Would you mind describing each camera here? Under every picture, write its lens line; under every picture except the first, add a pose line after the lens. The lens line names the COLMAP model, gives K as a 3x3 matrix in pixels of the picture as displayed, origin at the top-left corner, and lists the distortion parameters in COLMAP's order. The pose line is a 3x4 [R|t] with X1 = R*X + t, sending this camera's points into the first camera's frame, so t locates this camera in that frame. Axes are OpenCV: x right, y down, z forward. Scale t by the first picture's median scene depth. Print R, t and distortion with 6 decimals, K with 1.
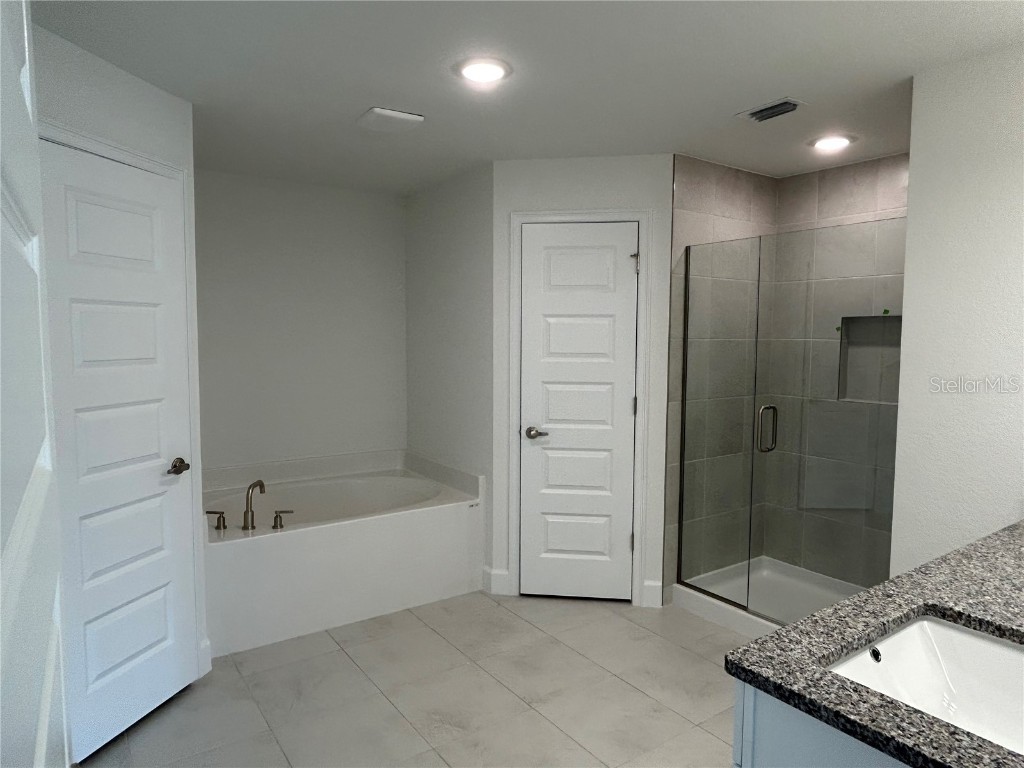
lens RADIAL K [[645.2, 0, 512.0], [0, 645.2, 384.0], [0, 0, 1]] dist [0.000715, 0.001396]
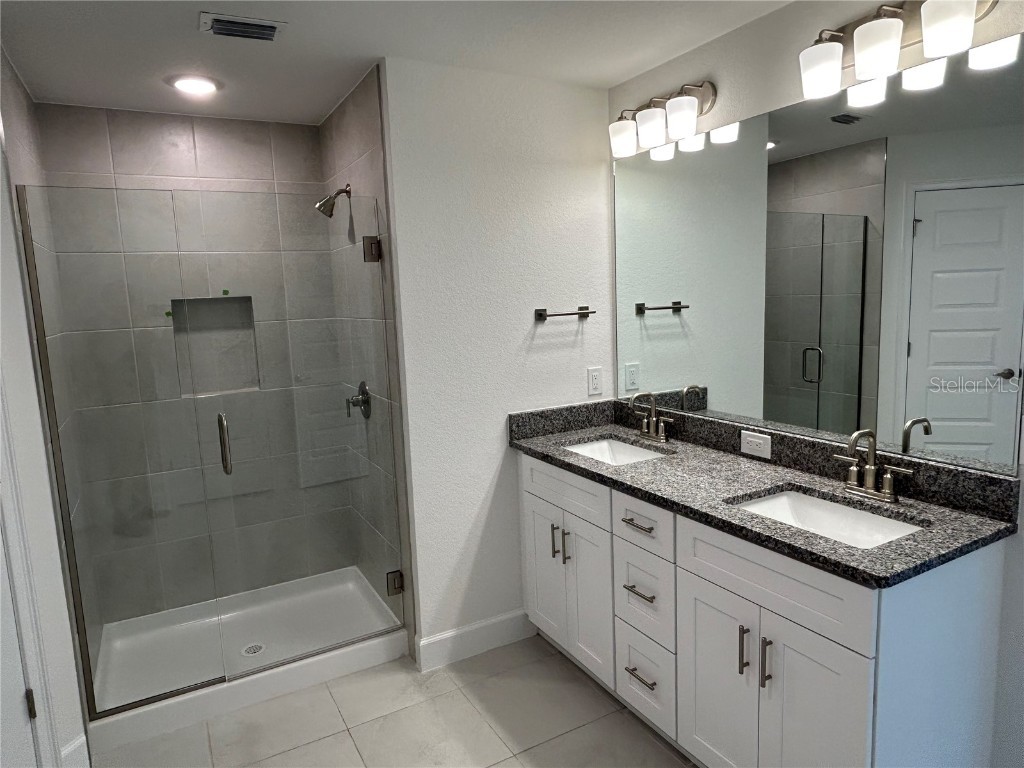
lens RADIAL K [[645.2, 0, 512.0], [0, 645.2, 384.0], [0, 0, 1]] dist [0.000715, 0.001396]
pose [[0.106010, -0.149932, 0.982997, -0.294034], [0.119574, 0.983316, 0.137086, -0.061502], [-0.987149, 0.103008, 0.122169, 0.501629]]
